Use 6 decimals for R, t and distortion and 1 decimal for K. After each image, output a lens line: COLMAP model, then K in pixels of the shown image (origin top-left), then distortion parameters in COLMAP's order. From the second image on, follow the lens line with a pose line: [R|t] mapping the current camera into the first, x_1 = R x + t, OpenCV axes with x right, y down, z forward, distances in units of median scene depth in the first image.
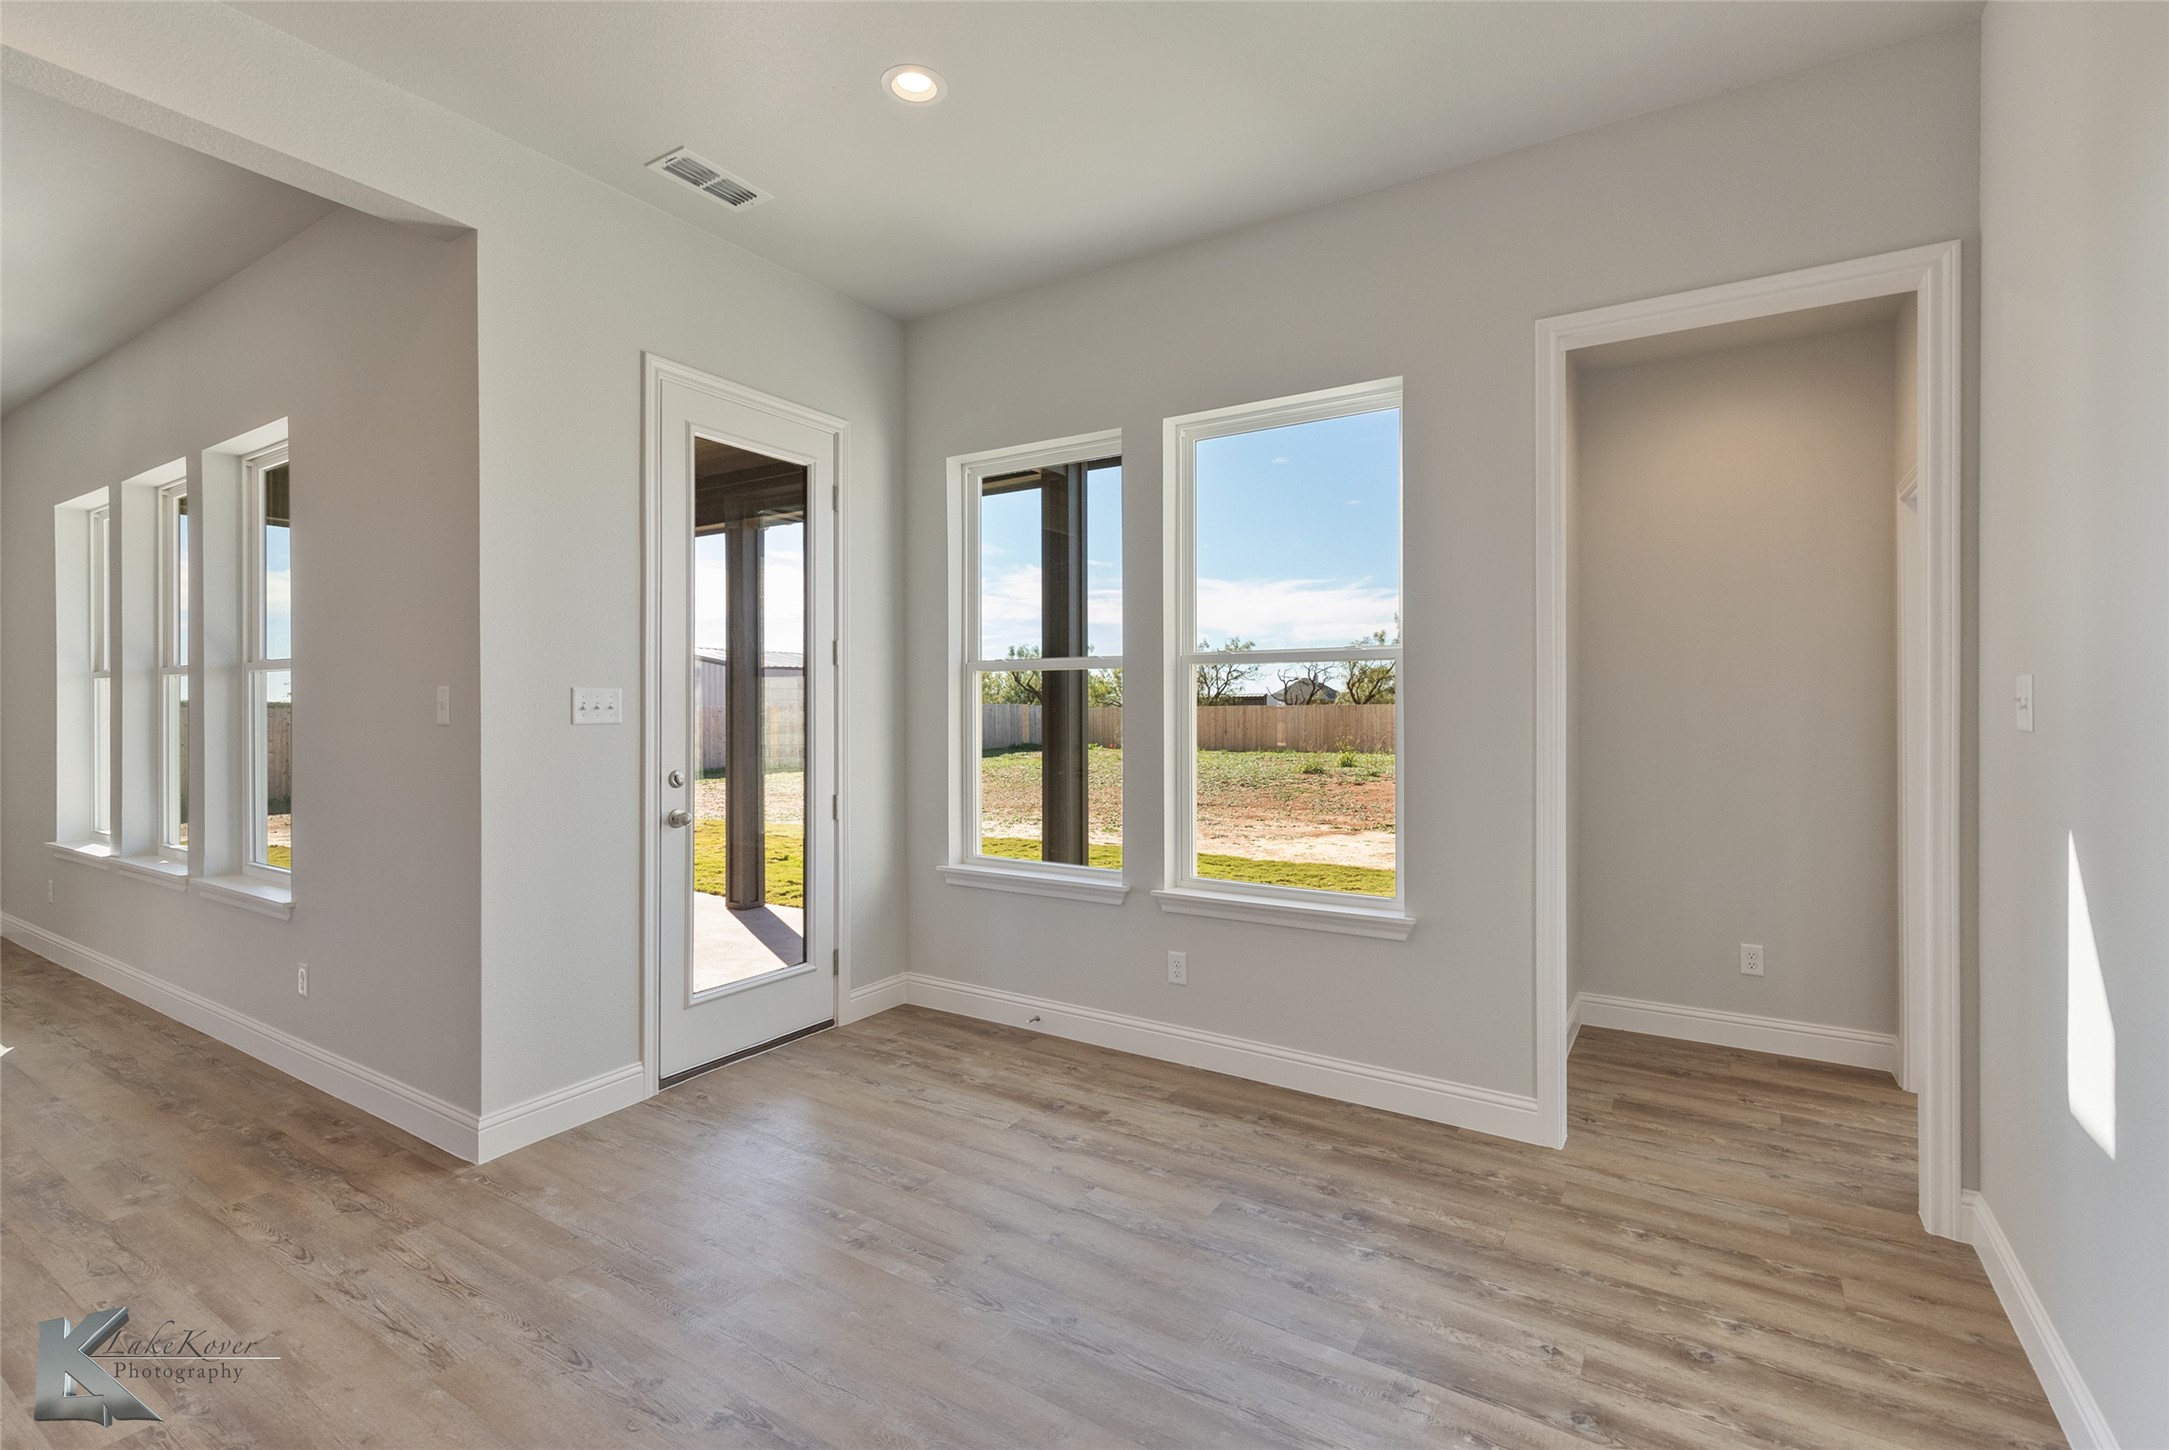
lens RADIAL K [[988.6, 0, 1081.9], [0, 988.6, 710.7], [0, 0, 1]] dist [0.003105, 0.000530]
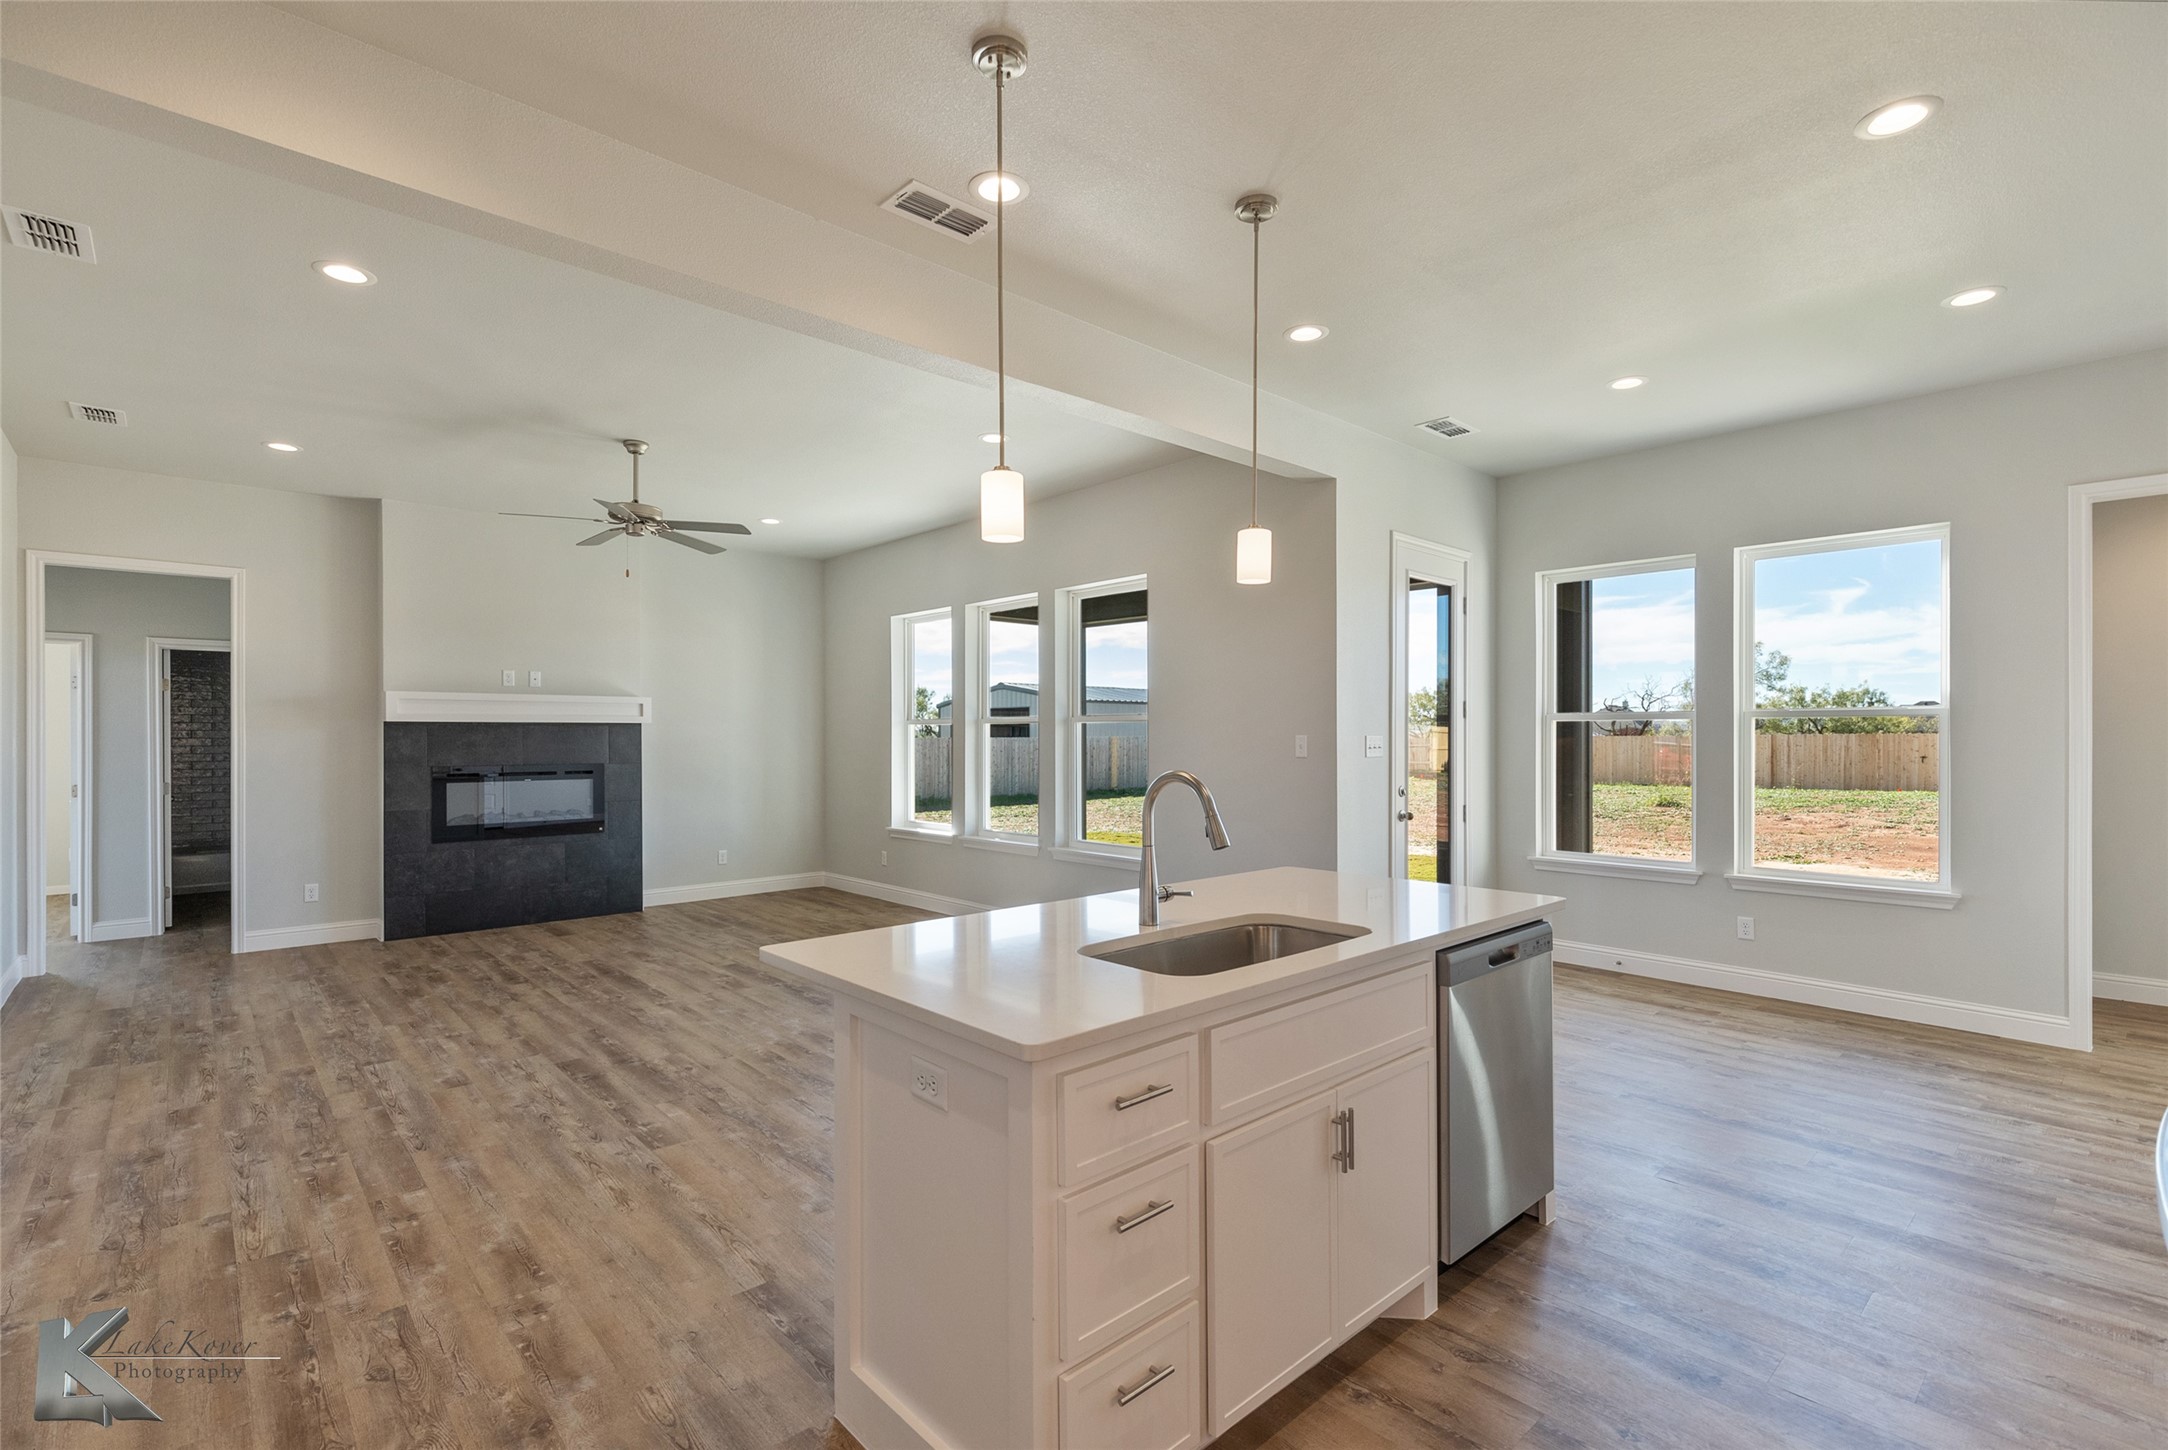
lens RADIAL K [[992.2, 0, 1086.0], [0, 992.2, 738.9], [0, 0, 1]] dist [0.005441, 0.000495]
pose [[0.966398, 0.001887, -0.257042, -0.534646], [-0.002023, 0.999998, -0.000264, -0.016274], [0.257041, 0.000775, 0.966400, -0.756171]]
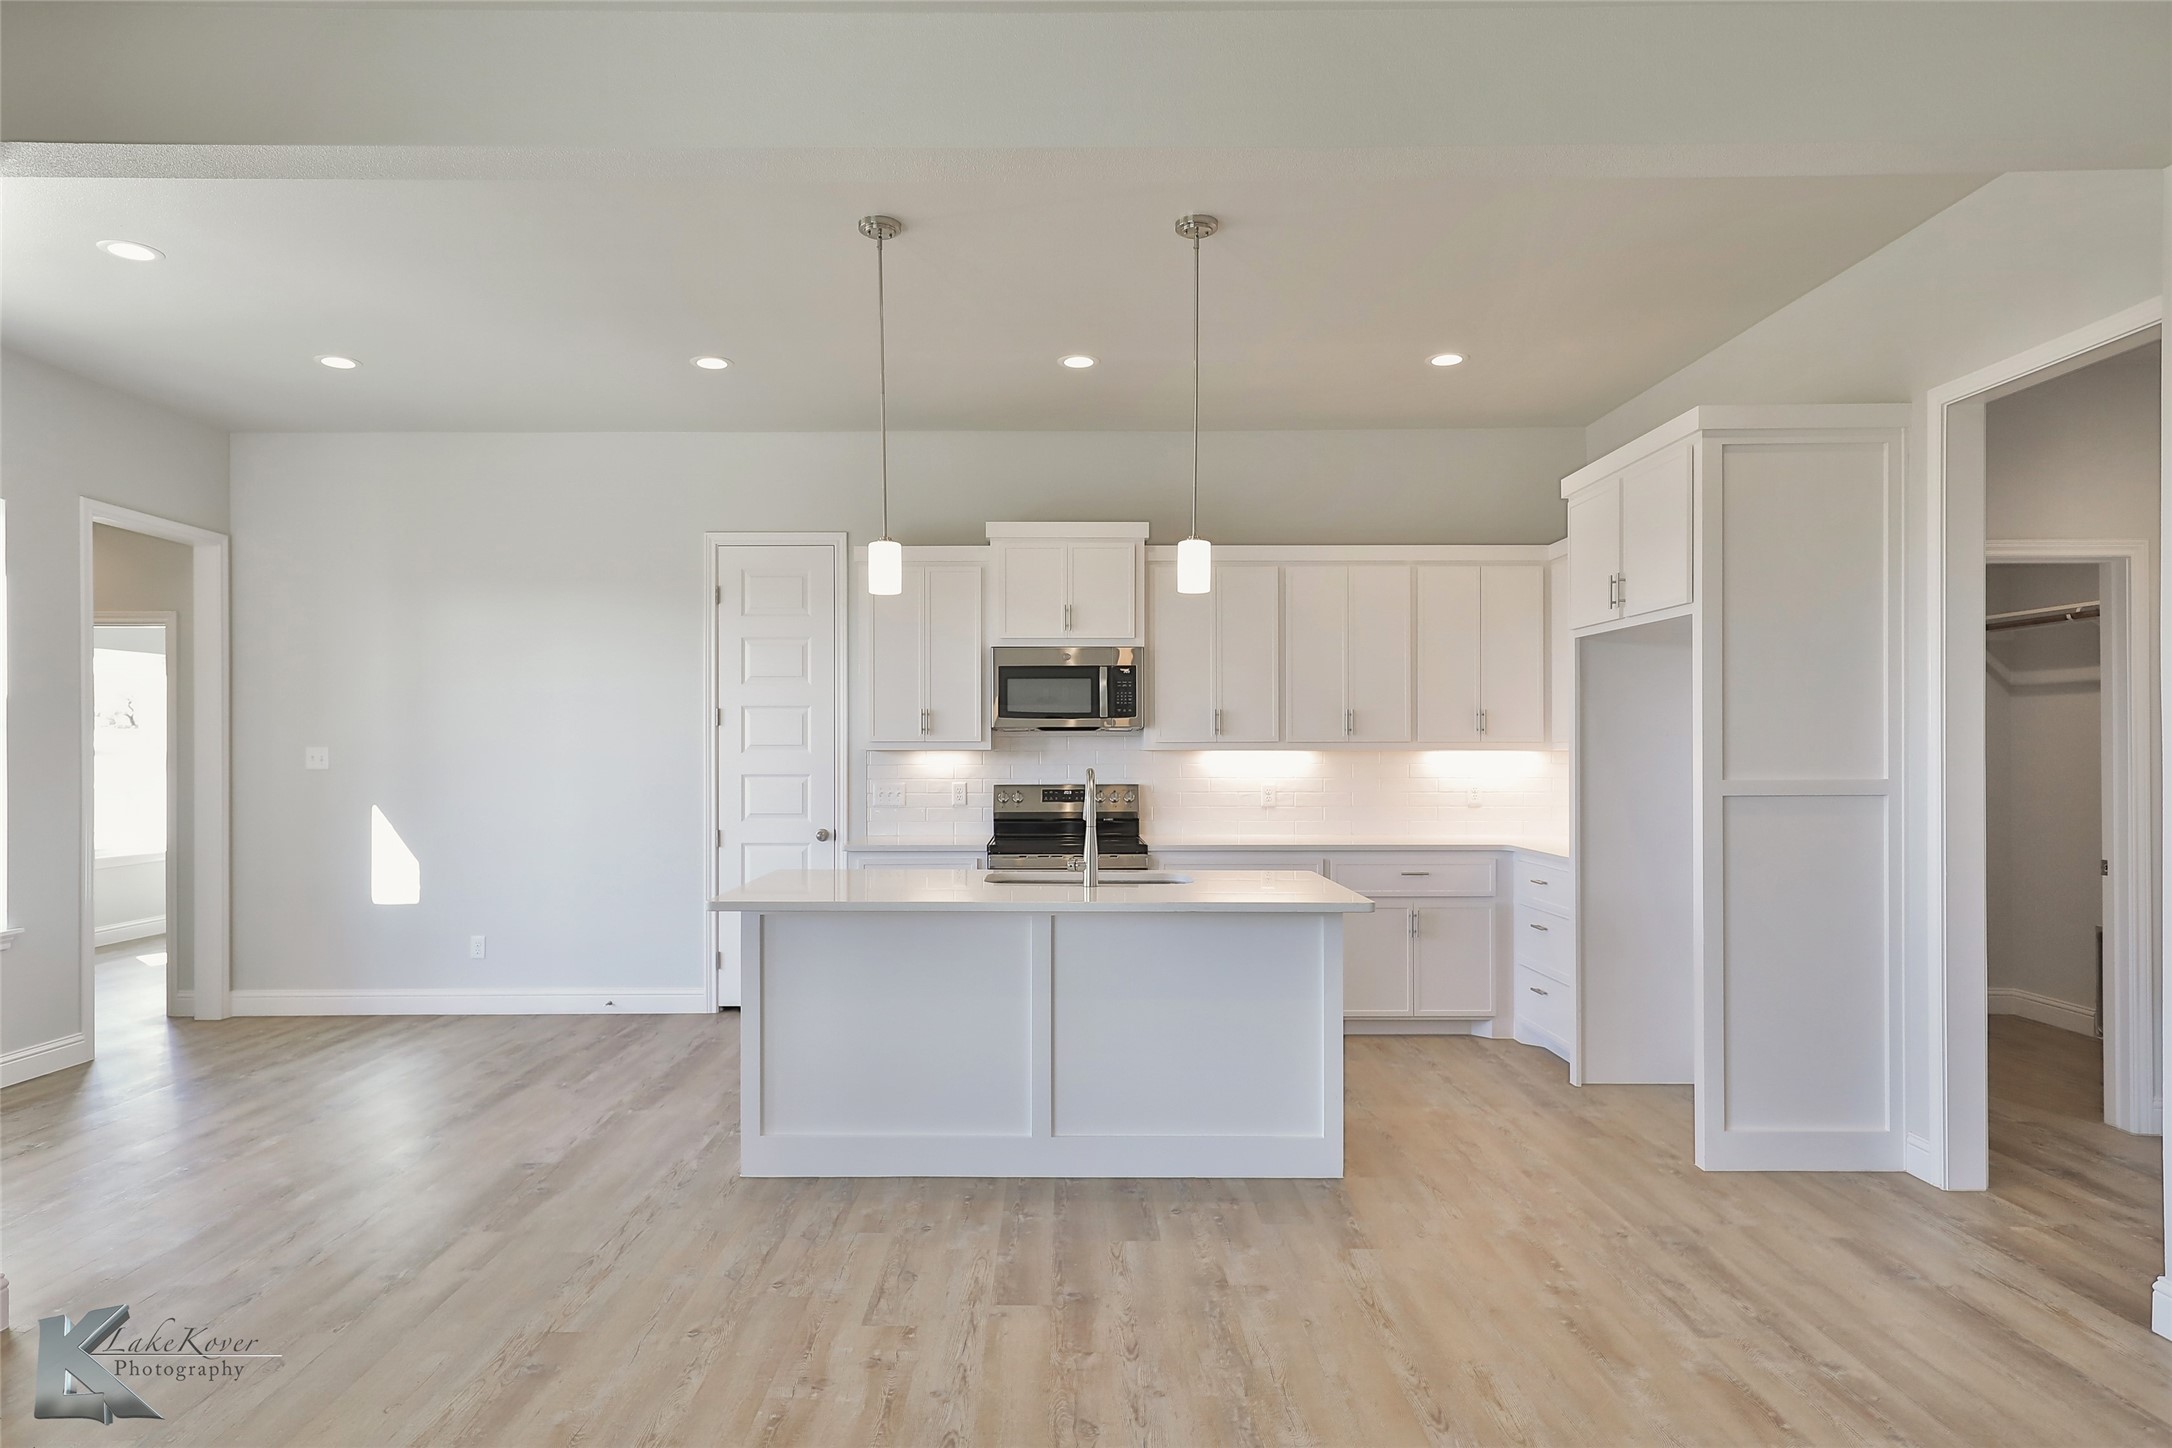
lens RADIAL K [[1256.7, 0, 1048.6], [0, 1256.7, 753.1], [0, 0, 1]] dist [0.007677, 0.000746]
pose [[-0.533551, 0.001731, 0.845766, -1.775835], [0.005713, 0.999982, 0.001557, -0.009102], [-0.845749, 0.005663, -0.533551, 0.755859]]
